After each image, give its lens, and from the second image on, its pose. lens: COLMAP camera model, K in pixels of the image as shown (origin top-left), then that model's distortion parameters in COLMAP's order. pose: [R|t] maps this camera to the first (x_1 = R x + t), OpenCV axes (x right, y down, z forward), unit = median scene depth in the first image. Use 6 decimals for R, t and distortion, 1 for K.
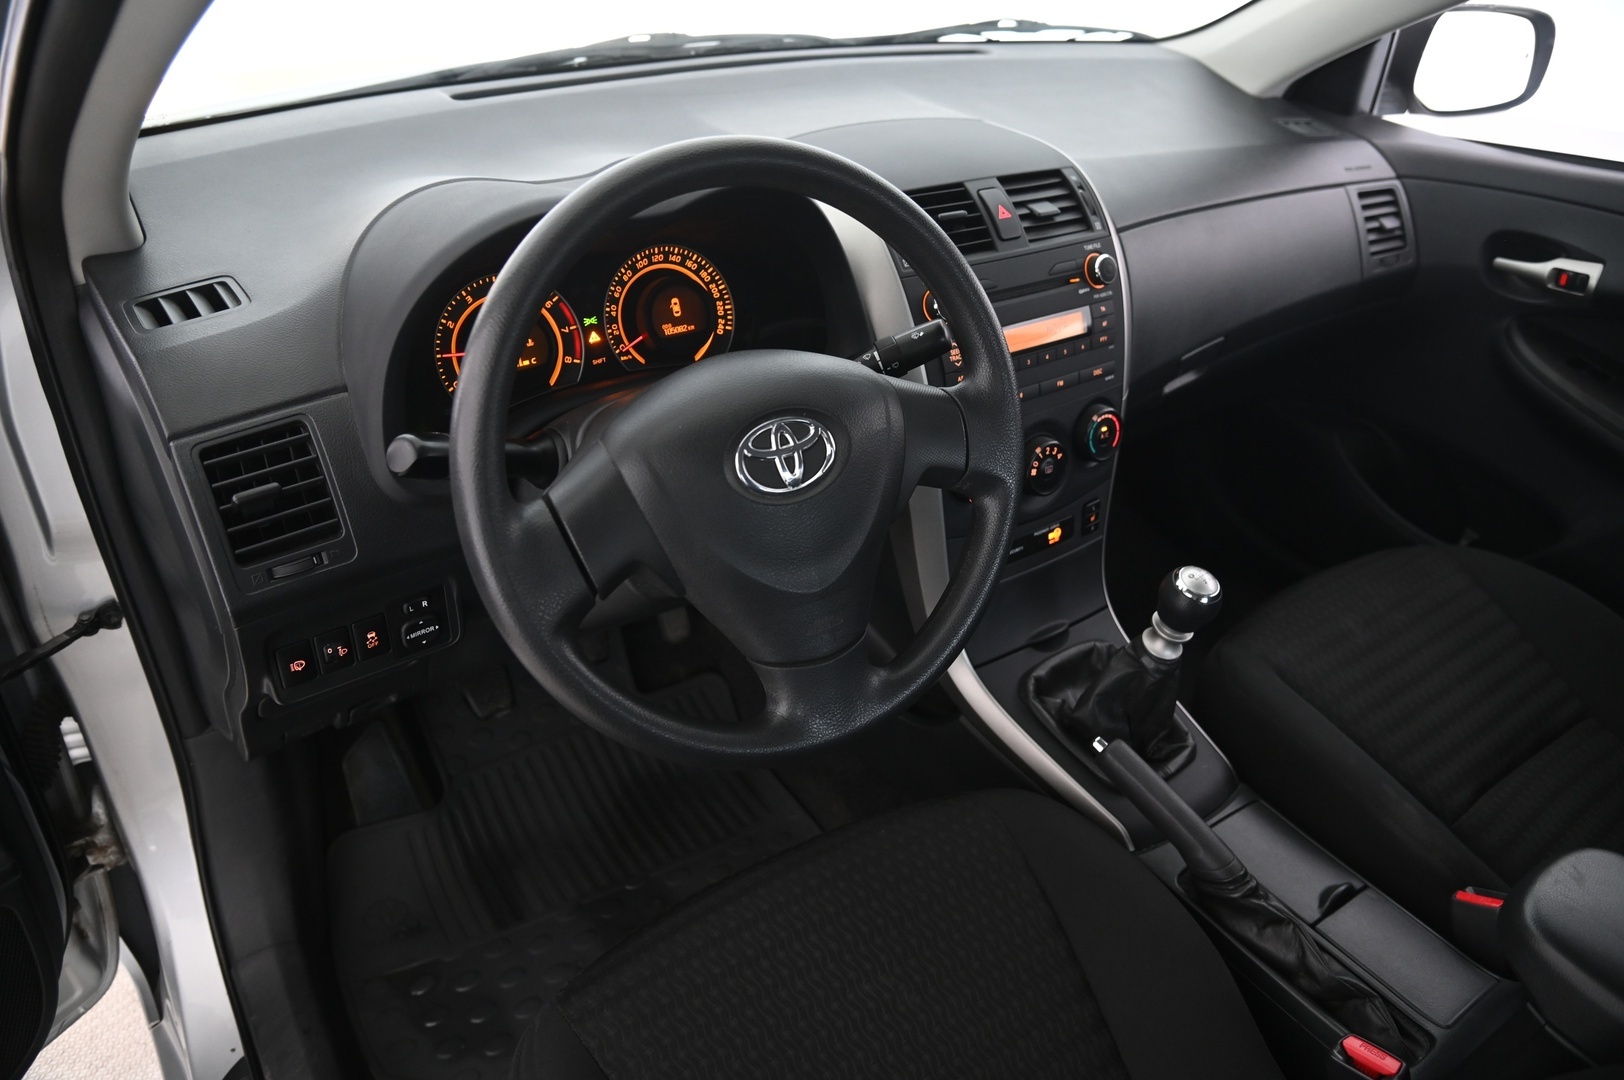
lens RADIAL K [[1148.5, 0, 821.1], [0, 1148.5, 548.6], [0, 0, 1]] dist [-0.080735, 0.015387]
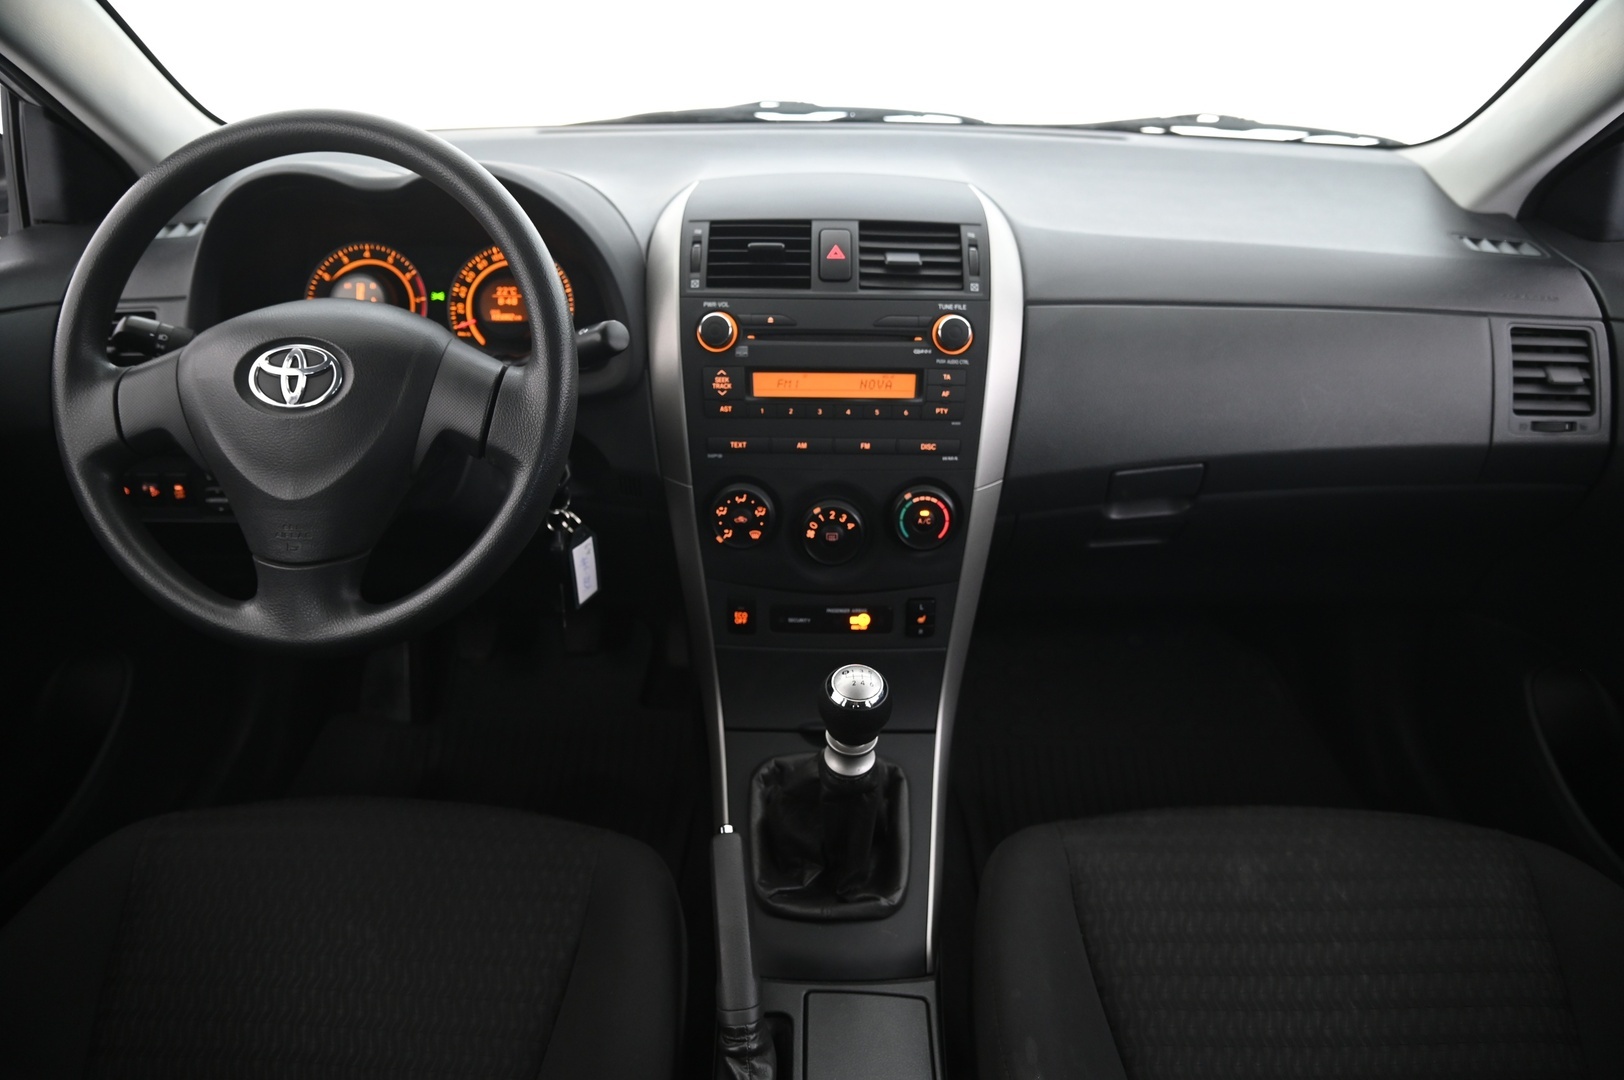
lens RADIAL K [[1148.5, 0, 822.1], [0, 1148.5, 531.4], [0, 0, 1]] dist [-0.080735, 0.015387]
pose [[0.808612, 0.220596, -0.545421, 0.743478], [-0.298891, 0.952531, -0.057867, -0.020351], [0.506765, 0.209814, 0.836162, 0.266489]]
